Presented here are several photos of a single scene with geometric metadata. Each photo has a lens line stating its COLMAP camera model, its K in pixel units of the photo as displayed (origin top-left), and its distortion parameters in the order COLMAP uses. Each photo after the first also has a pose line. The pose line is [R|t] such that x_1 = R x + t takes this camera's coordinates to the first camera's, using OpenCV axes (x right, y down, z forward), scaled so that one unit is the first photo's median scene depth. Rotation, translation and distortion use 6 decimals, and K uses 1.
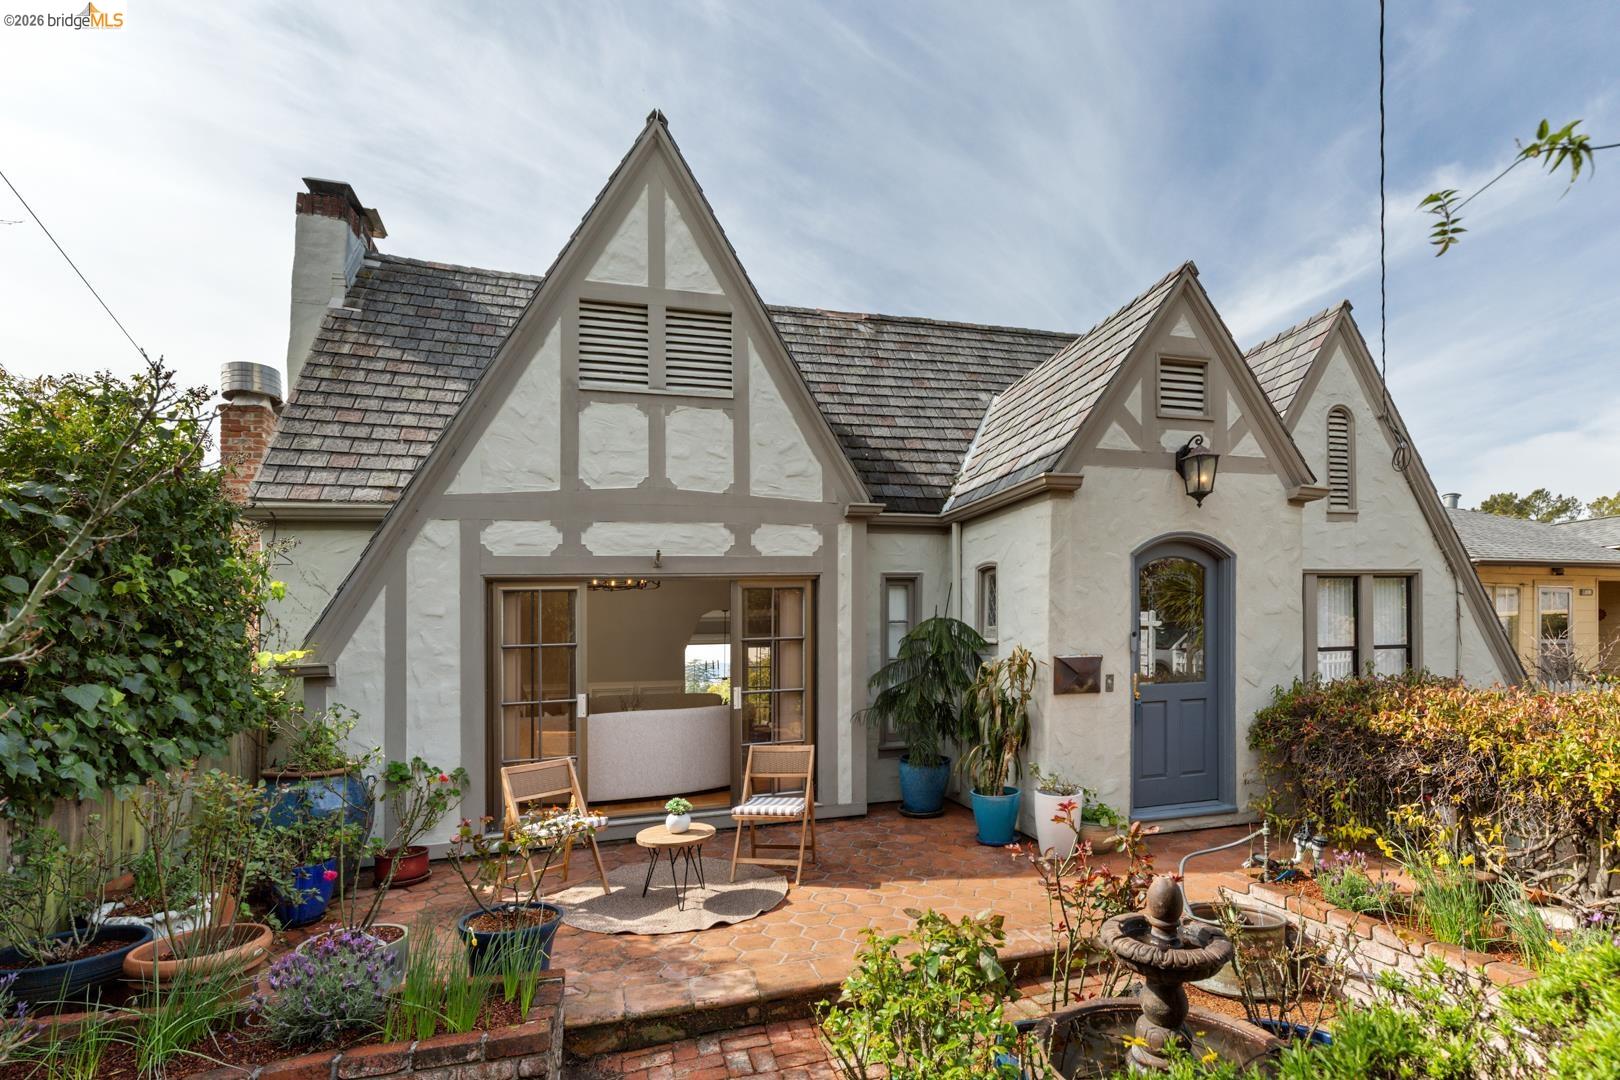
lens RADIAL K [[709.0, 0, 787.2], [0, 709.0, 542.5], [0, 0, 1]] dist [0.002702, -0.000862]
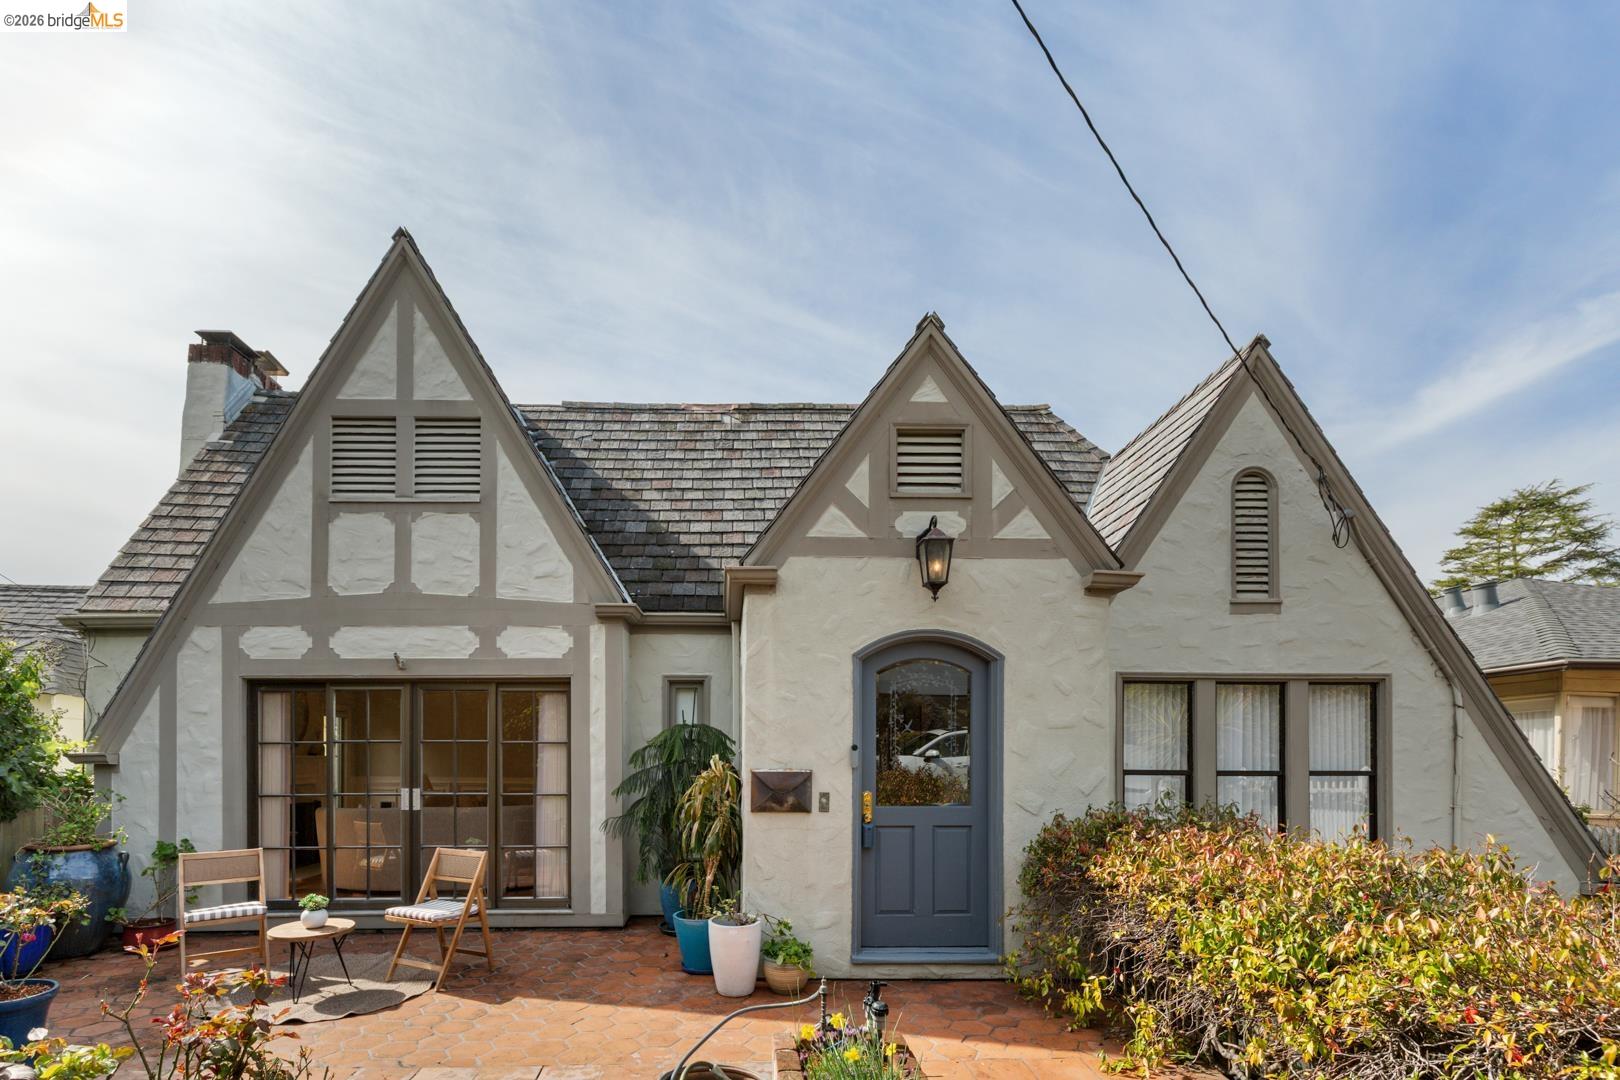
lens RADIAL K [[709.0, 0, 735.2], [0, 709.0, 643.6], [0, 0, 1]] dist [0.002702, -0.000862]
pose [[0.969755, -0.006220, -0.243999, 0.538634], [0.006733, 0.999977, 0.001268, -0.001135], [0.243986, -0.002872, 0.969775, 0.113534]]
